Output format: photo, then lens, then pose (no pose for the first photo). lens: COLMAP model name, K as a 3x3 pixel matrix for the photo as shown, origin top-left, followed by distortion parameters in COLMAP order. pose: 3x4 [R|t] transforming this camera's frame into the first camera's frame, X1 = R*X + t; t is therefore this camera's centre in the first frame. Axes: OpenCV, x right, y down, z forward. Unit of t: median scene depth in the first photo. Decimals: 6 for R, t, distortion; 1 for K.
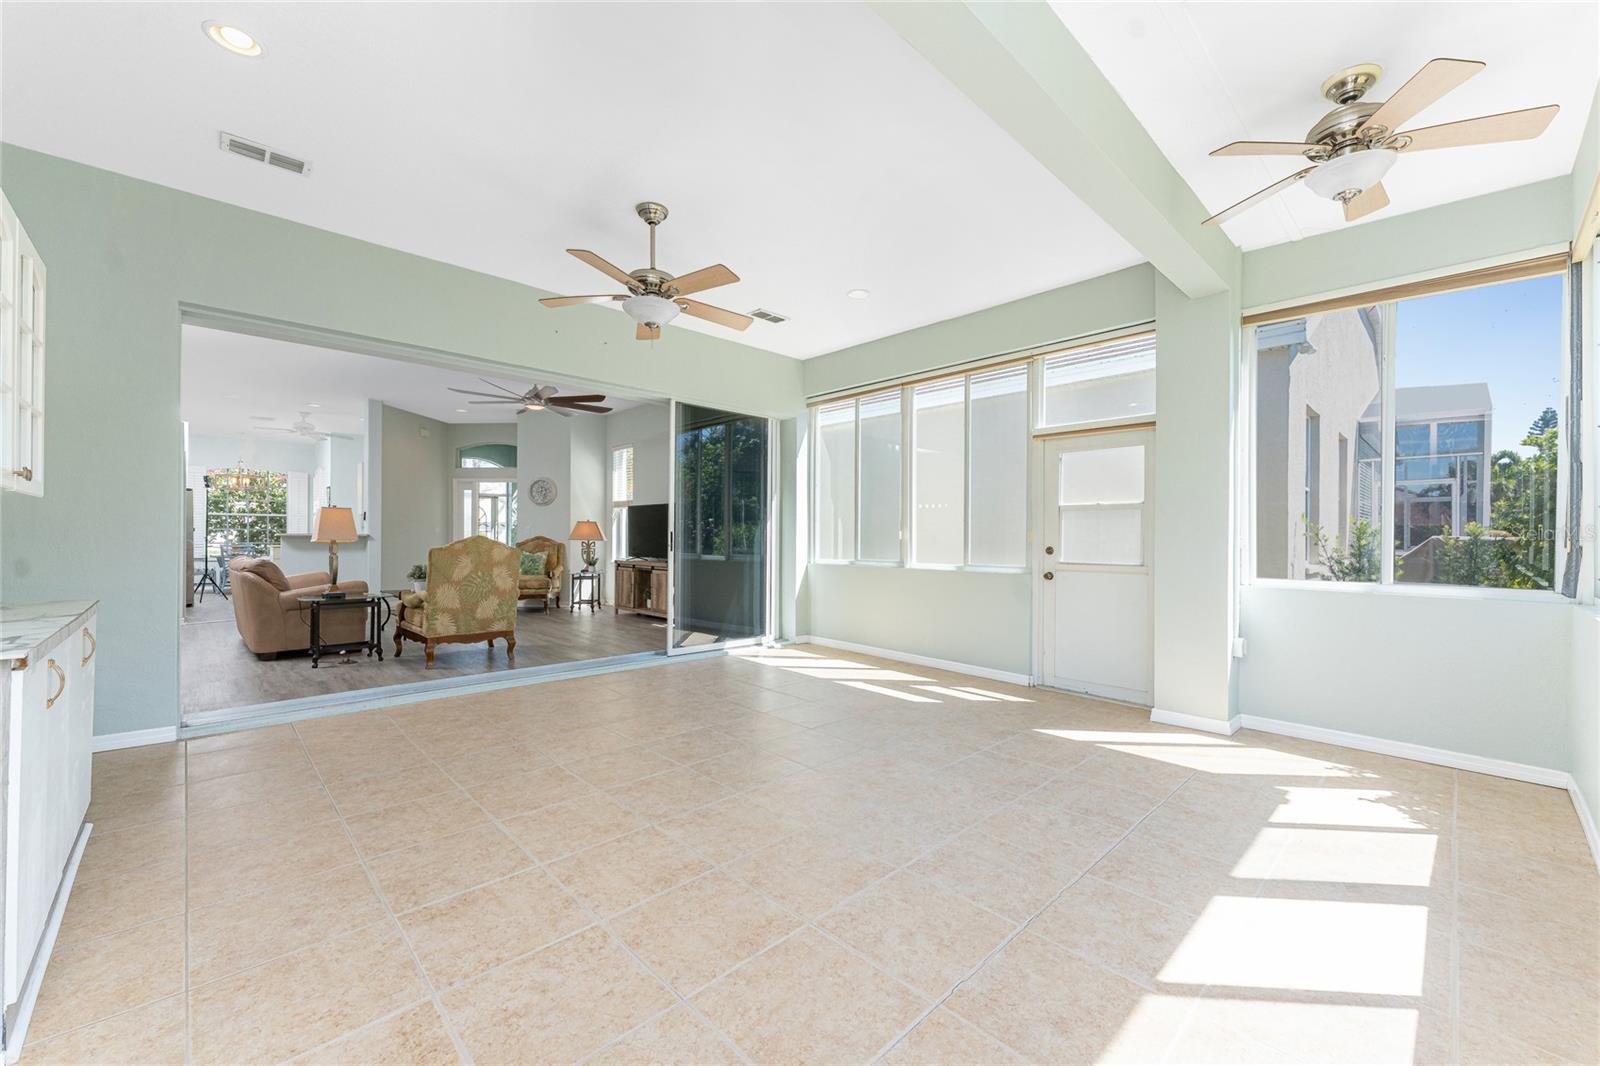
lens RADIAL K [[646.7, 0, 812.6], [0, 646.7, 538.3], [0, 0, 1]] dist [-0.010519, -0.000176]
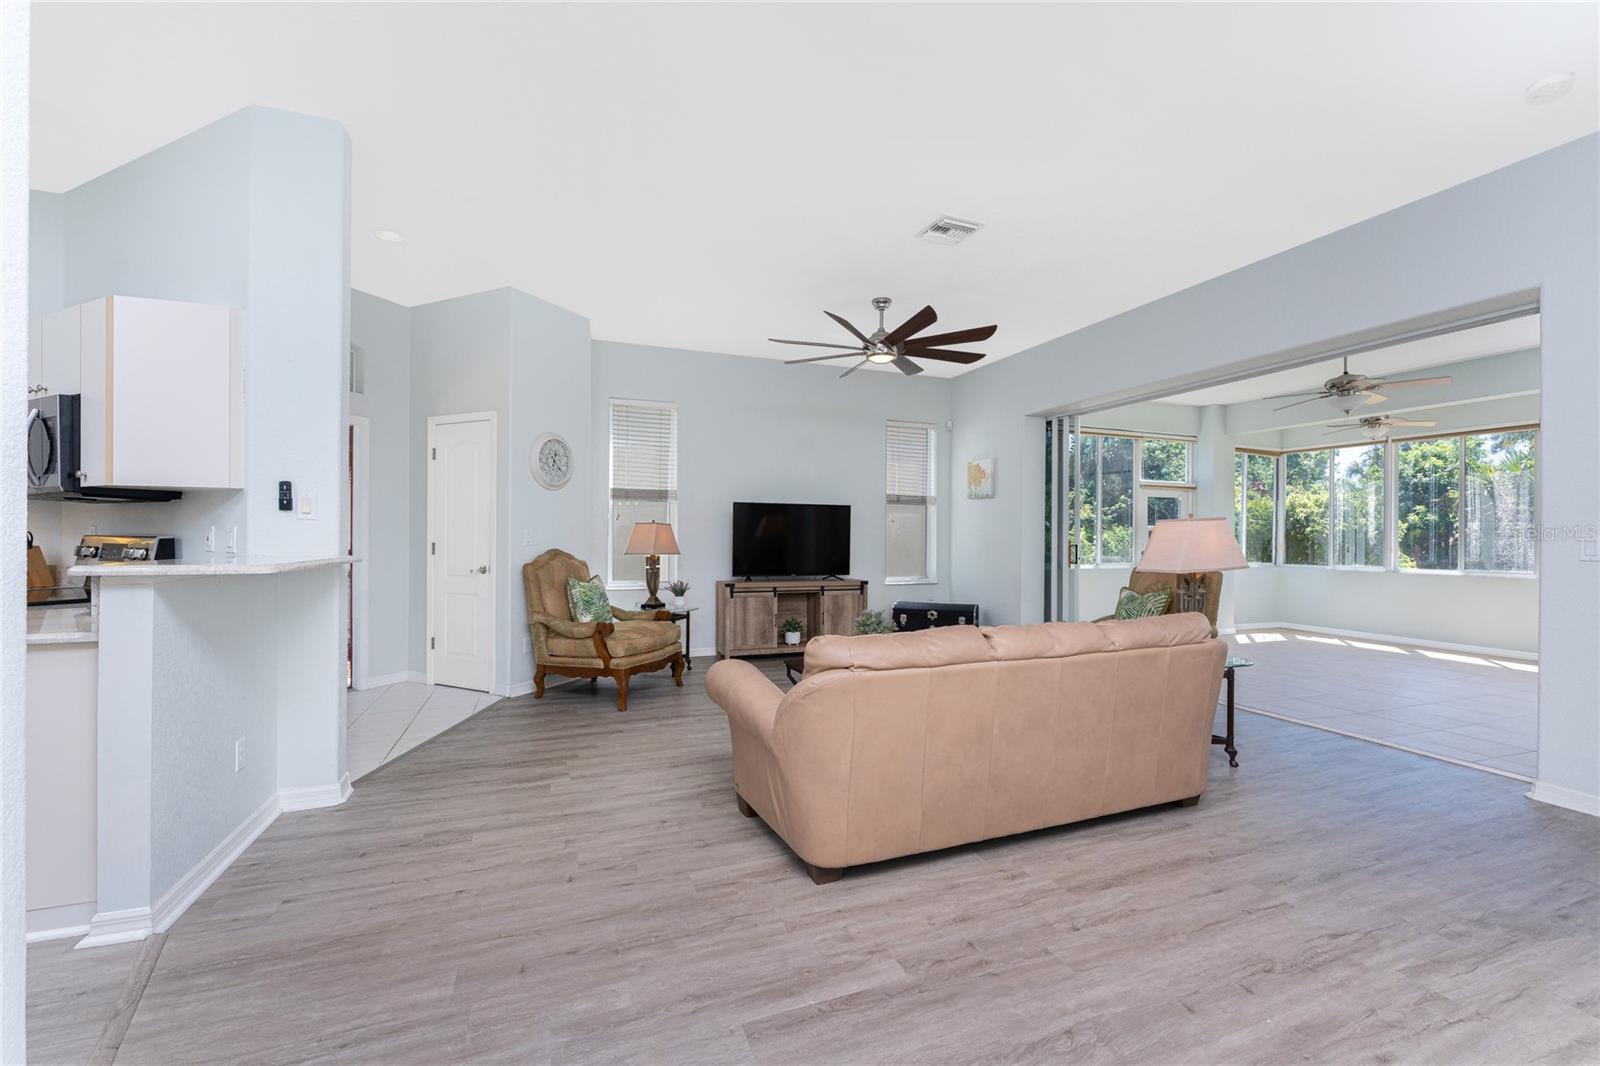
lens RADIAL K [[658.3, 0, 803.5], [0, 658.3, 530.9], [0, 0, 1]] dist [-0.005677, -0.000194]
pose [[0.386422, 0.005626, 0.922305, -1.542097], [-0.000283, 0.999982, -0.005981, -0.028570], [-0.922322, 0.002051, 0.386417, 1.140946]]
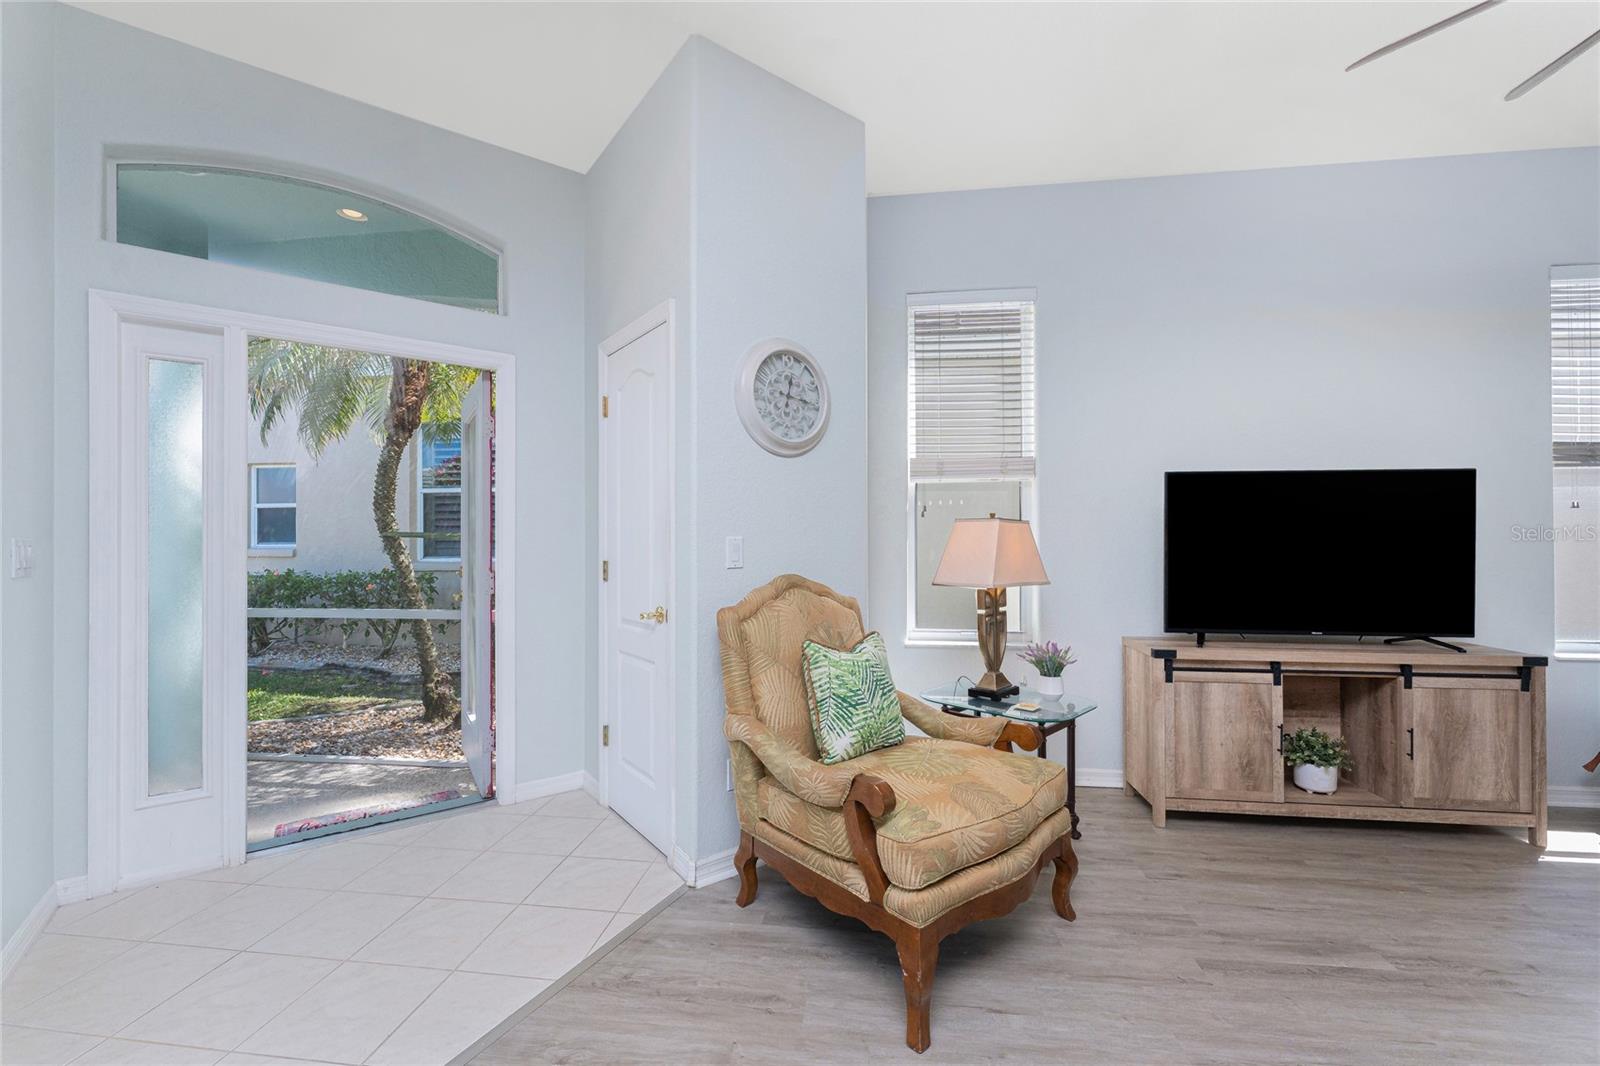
lens RADIAL K [[658.3, 0, 796.4], [0, 658.3, 534.2], [0, 0, 1]] dist [-0.005677, -0.000194]
pose [[0.781181, 0.001191, 0.624303, -1.073749], [0.008406, 0.999887, -0.012426, -0.031474], [-0.624248, 0.014955, 0.781083, 1.485907]]
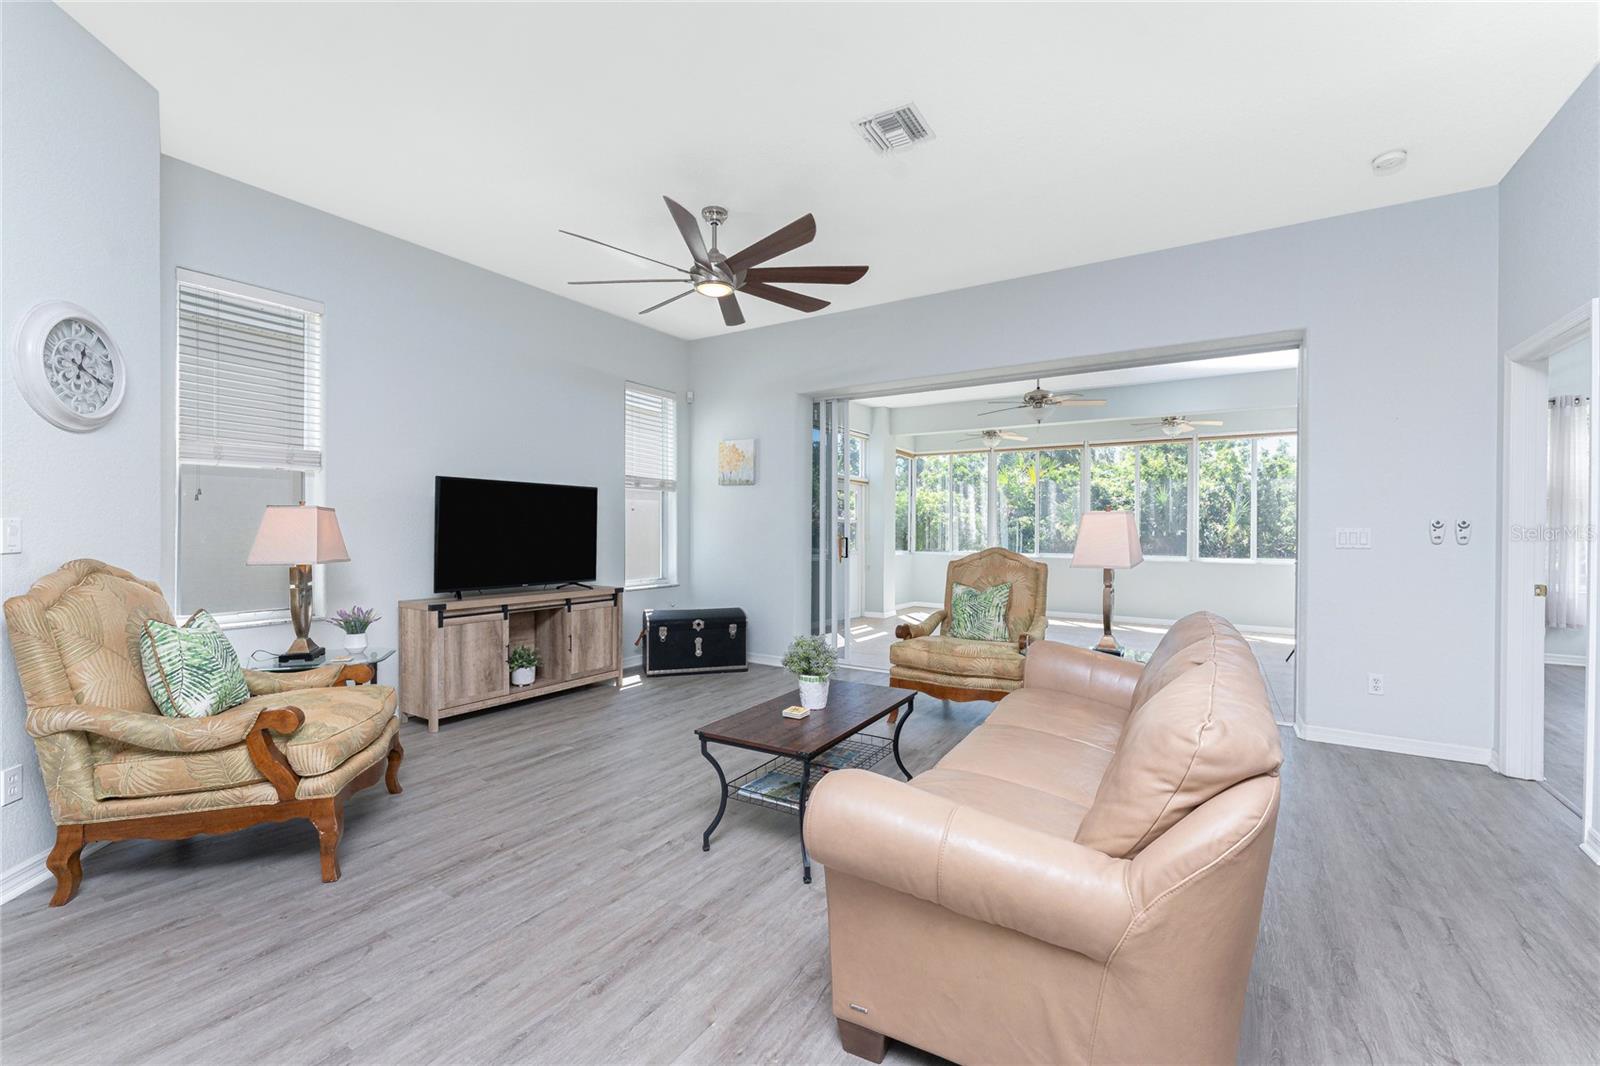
lens RADIAL K [[658.3, 0, 799.0], [0, 658.3, 536.0], [0, 0, 1]] dist [-0.005677, -0.000194]
pose [[-0.232397, -0.015627, 0.972495, -1.327518], [-0.001190, 0.999875, 0.015783, -0.031621], [-0.972620, 0.002511, -0.232387, 1.492395]]
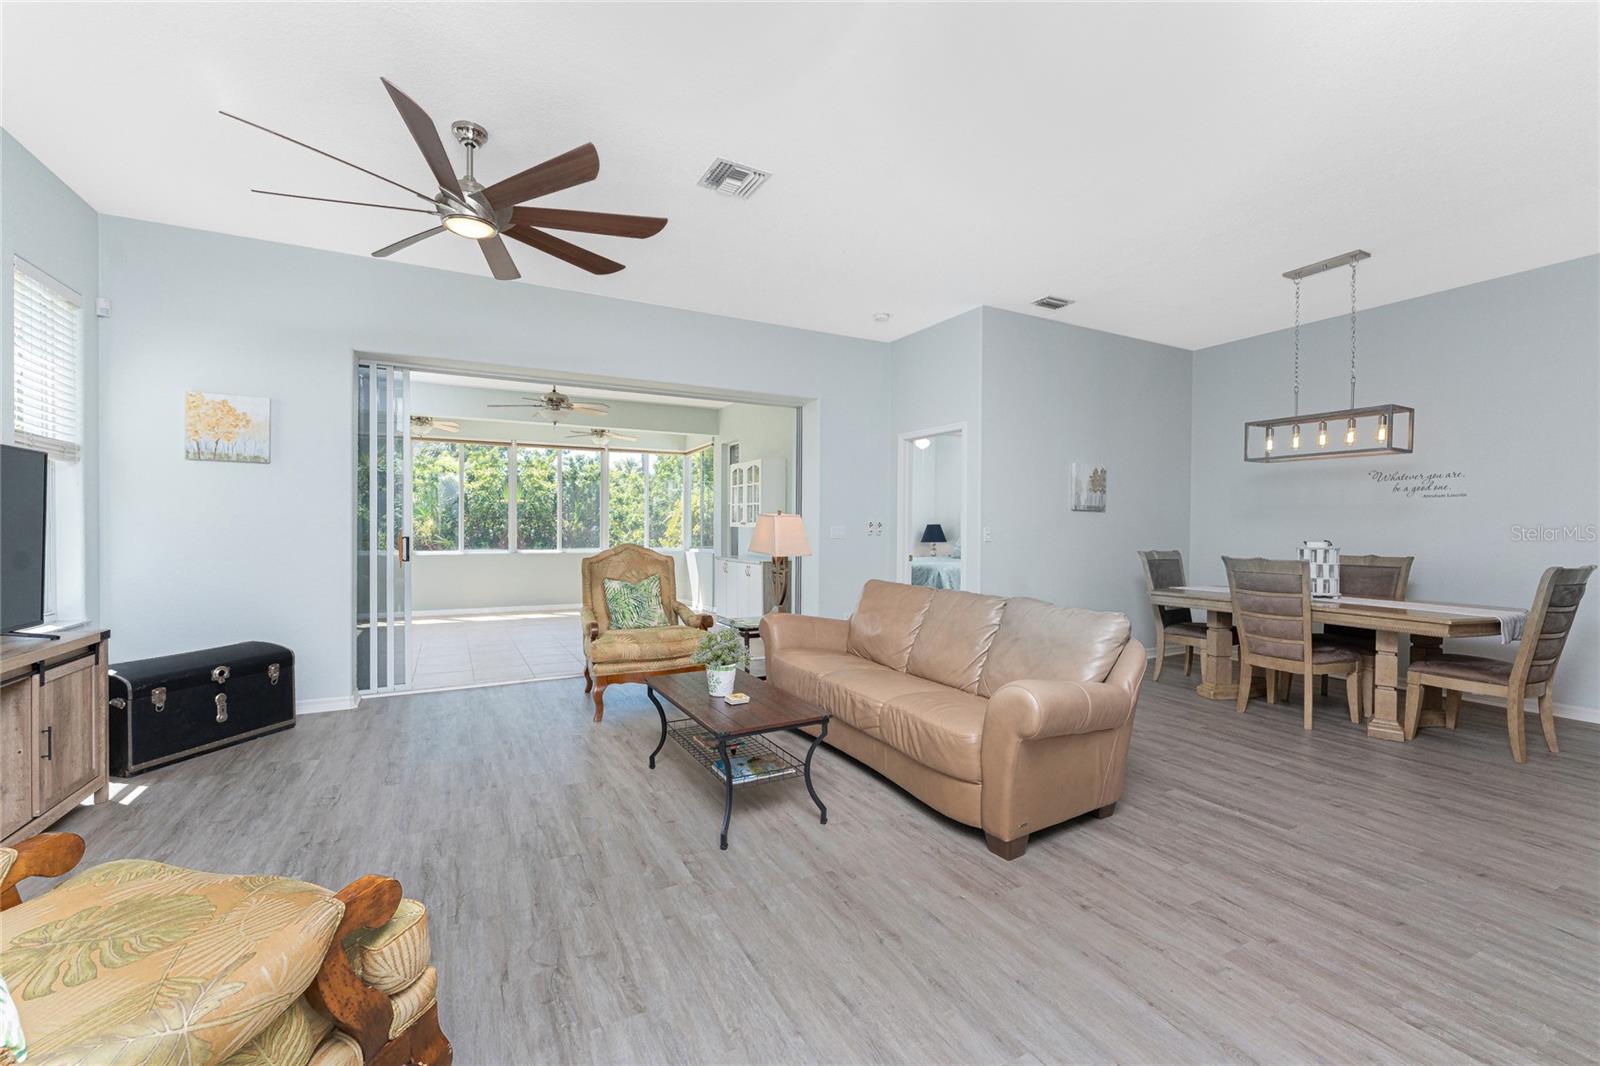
lens RADIAL K [[658.3, 0, 793.4], [0, 658.3, 538.8], [0, 0, 1]] dist [-0.005677, -0.000194]
pose [[-0.958308, -0.014376, 0.285376, -1.036890], [-0.007743, 0.999673, 0.024357, -0.035553], [-0.285632, 0.021132, -0.958106, 1.887811]]
